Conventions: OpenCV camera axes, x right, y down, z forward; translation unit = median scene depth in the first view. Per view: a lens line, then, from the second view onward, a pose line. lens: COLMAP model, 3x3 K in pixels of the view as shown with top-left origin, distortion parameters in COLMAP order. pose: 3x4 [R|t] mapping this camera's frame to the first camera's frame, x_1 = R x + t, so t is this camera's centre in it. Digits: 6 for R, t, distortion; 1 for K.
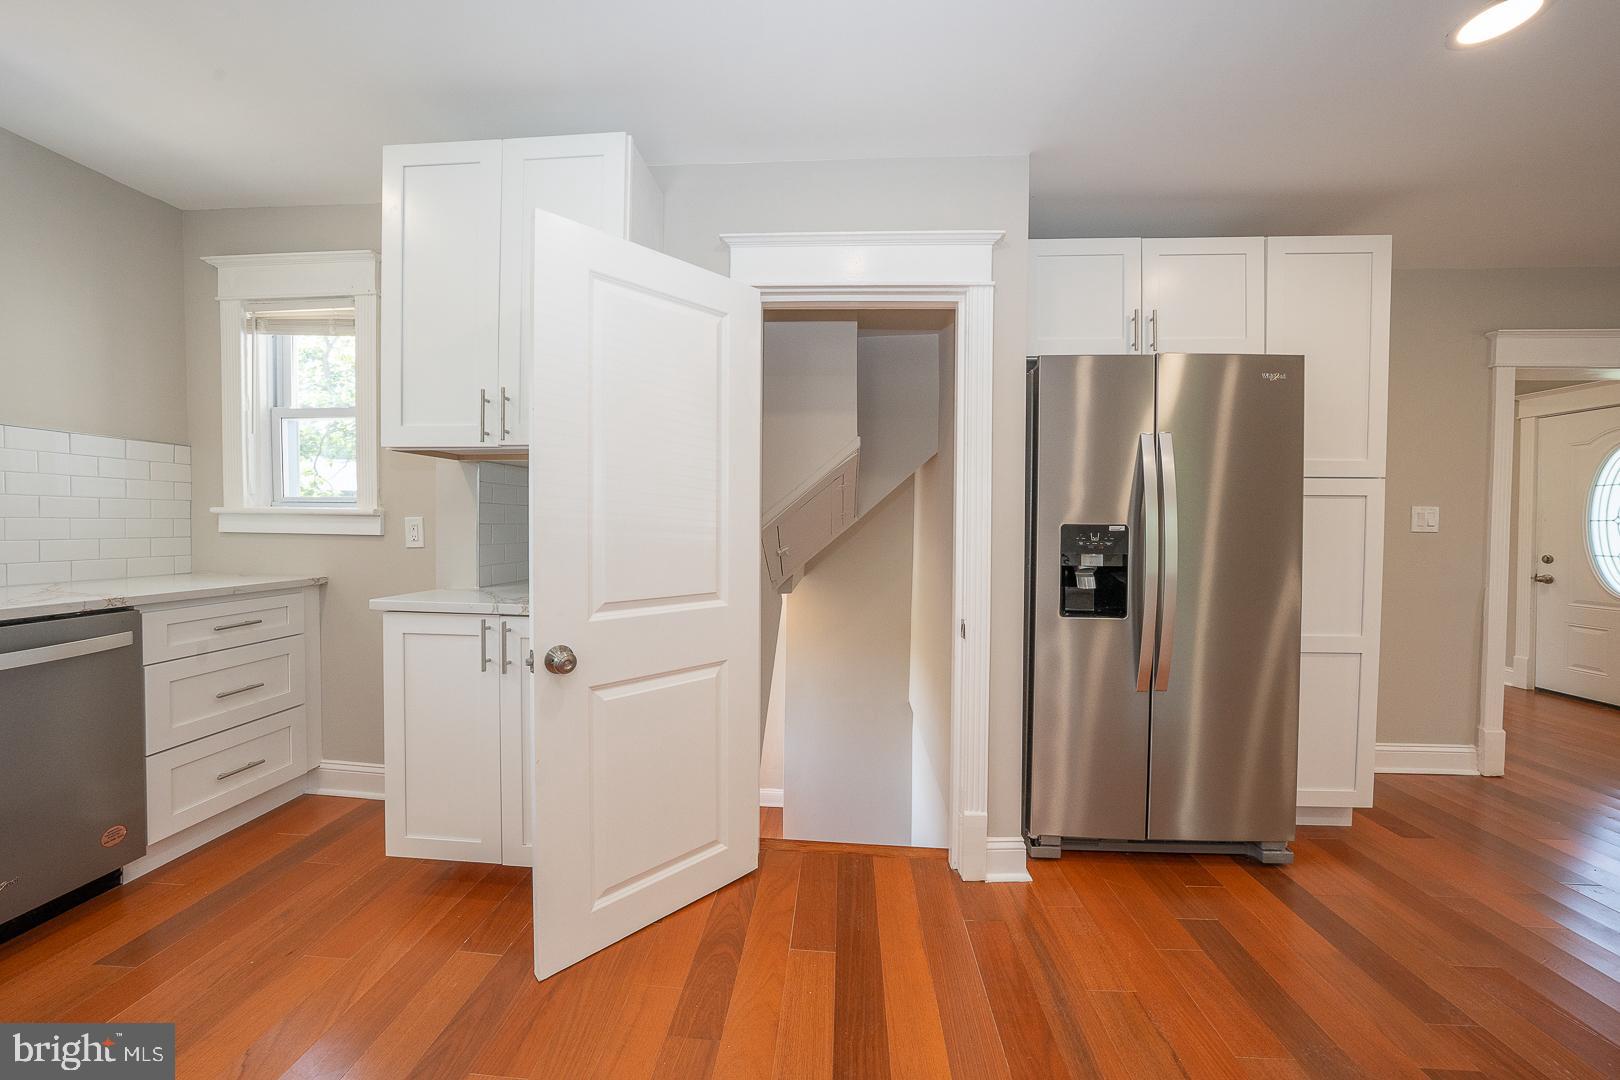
lens RADIAL K [[557.5, 0, 806.6], [0, 557.5, 536.8], [0, 0, 1]] dist [-0.029114, 0.007067]
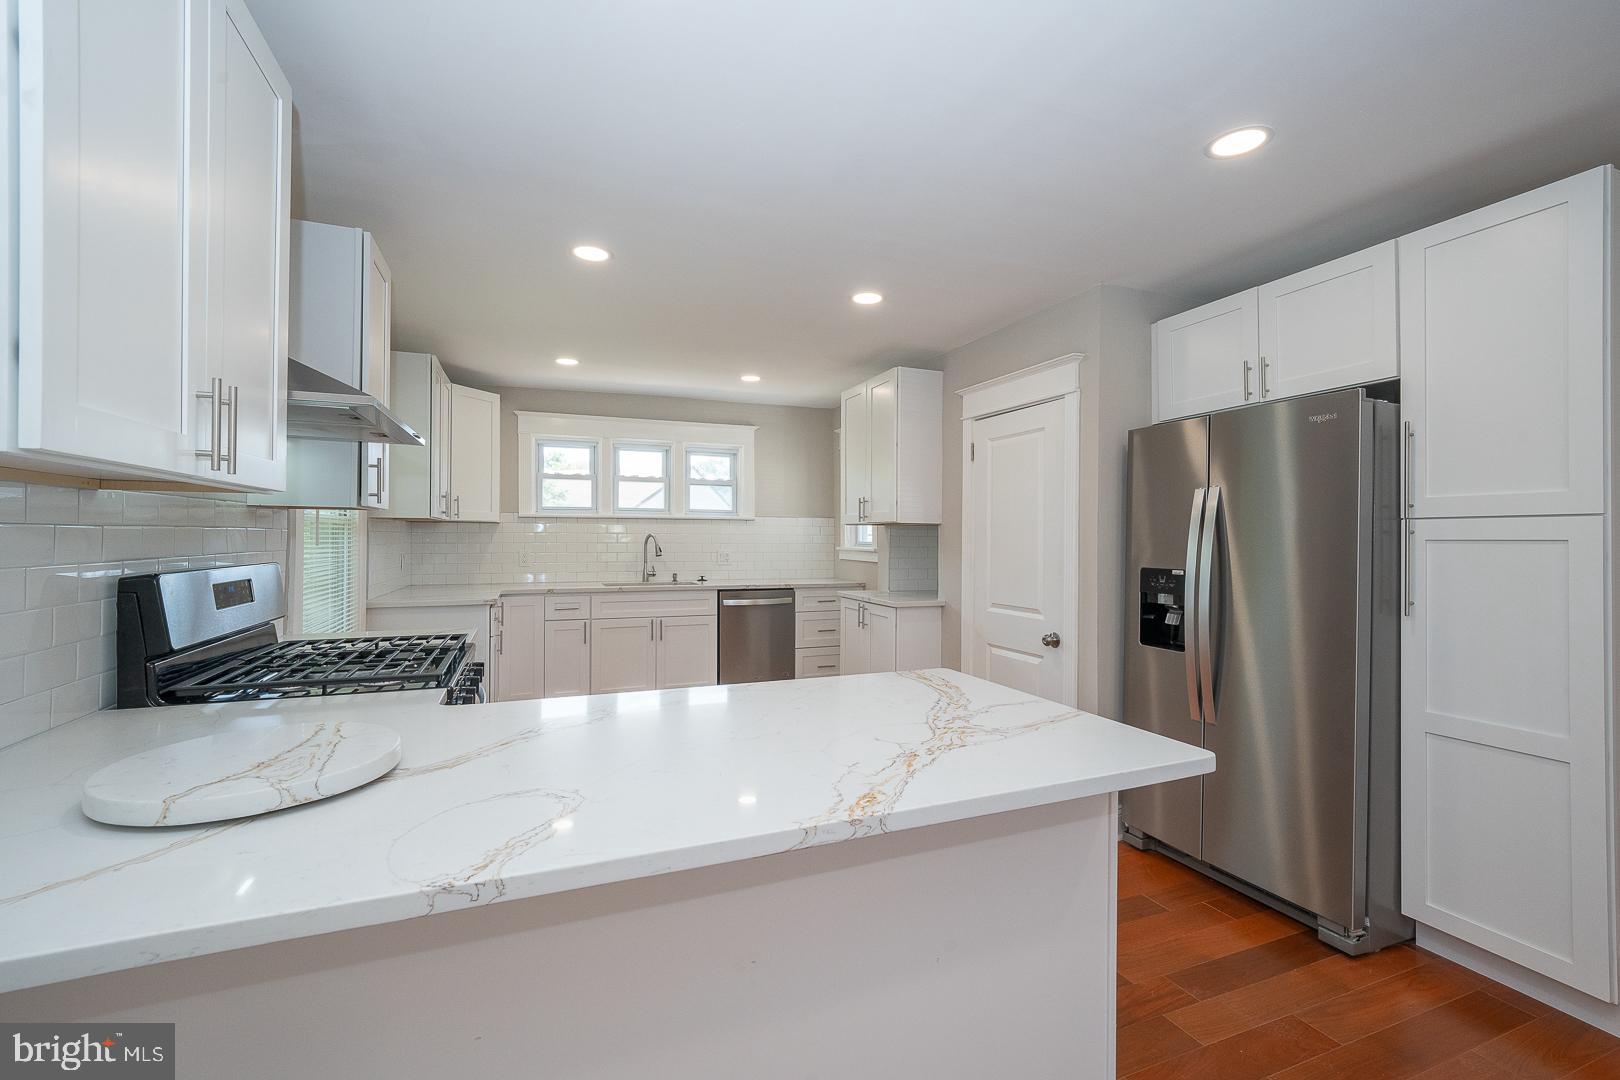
lens RADIAL K [[680.3, 0, 810.0], [0, 680.3, 540.0], [0, 0, 1]] dist [0.000300, 0.000013]
pose [[0.430706, -0.006122, -0.902472, 1.500955], [-0.019584, 0.999678, -0.016127, -0.044647], [0.902280, 0.024620, 0.430447, -0.295107]]
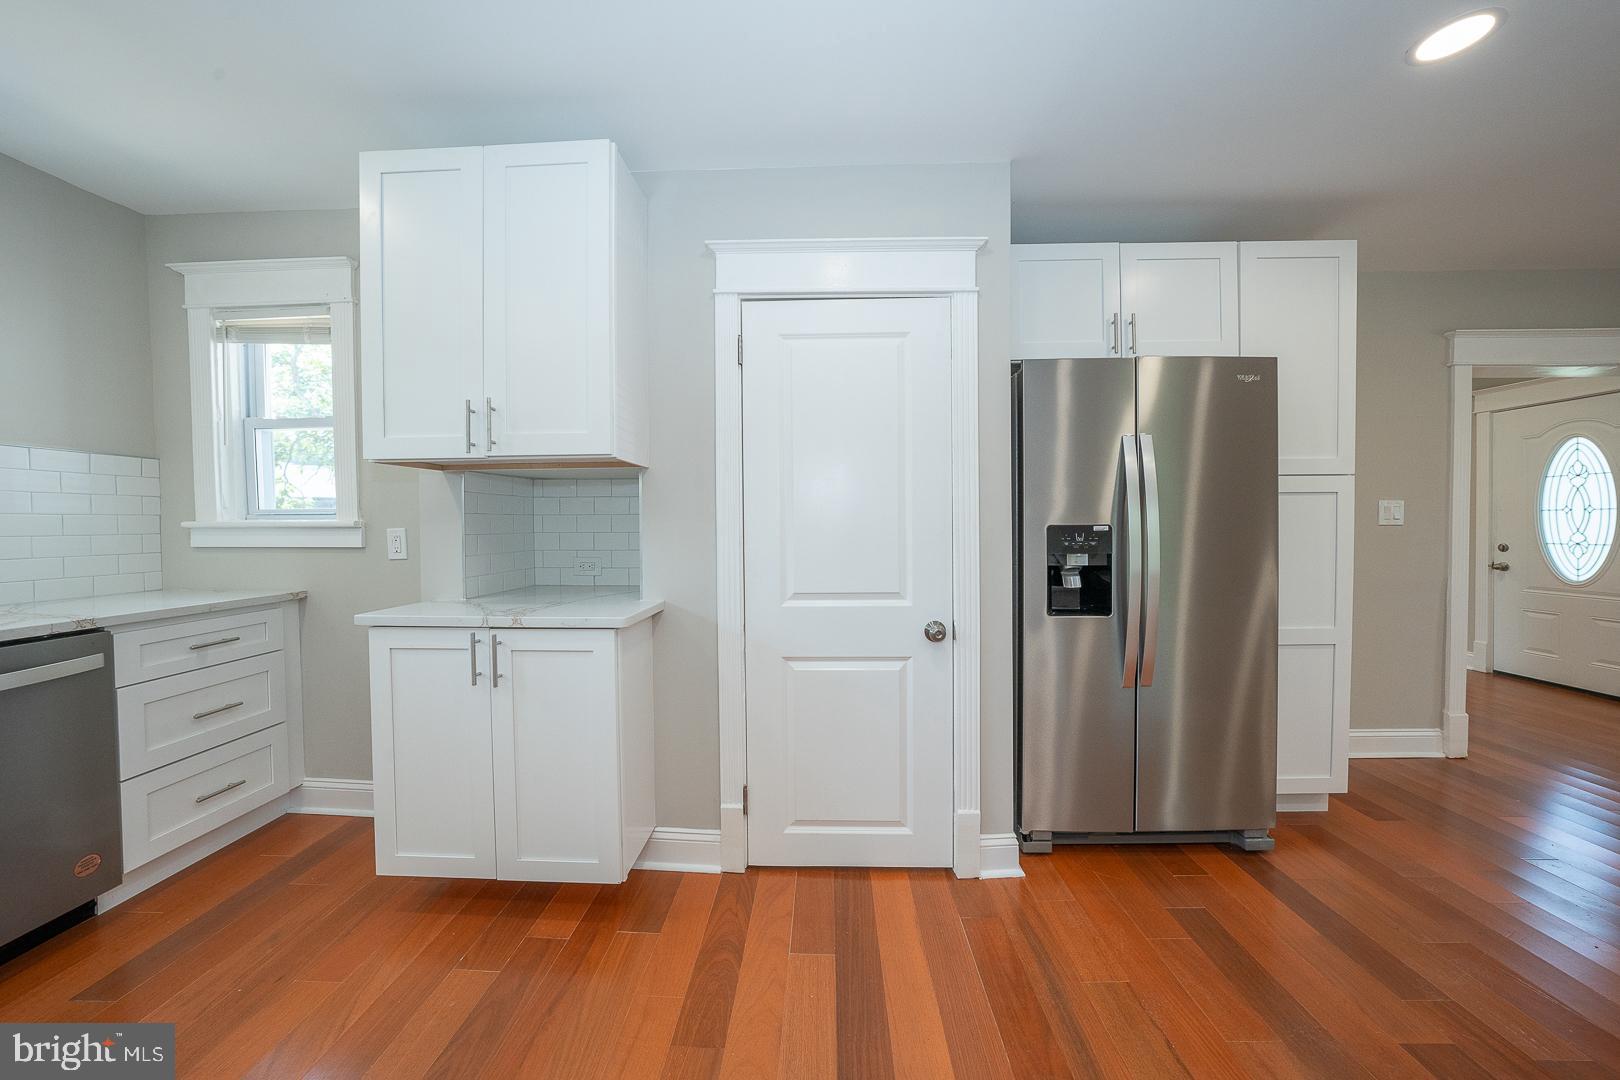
lens RADIAL K [[557.5, 0, 806.6], [0, 557.5, 536.8], [0, 0, 1]] dist [-0.029114, 0.007067]
pose [[0.999345, -0.017770, 0.031531, -0.014340], [0.017714, 0.999841, 0.002065, -0.011182], [-0.031562, -0.001506, 0.999501, -0.004290]]
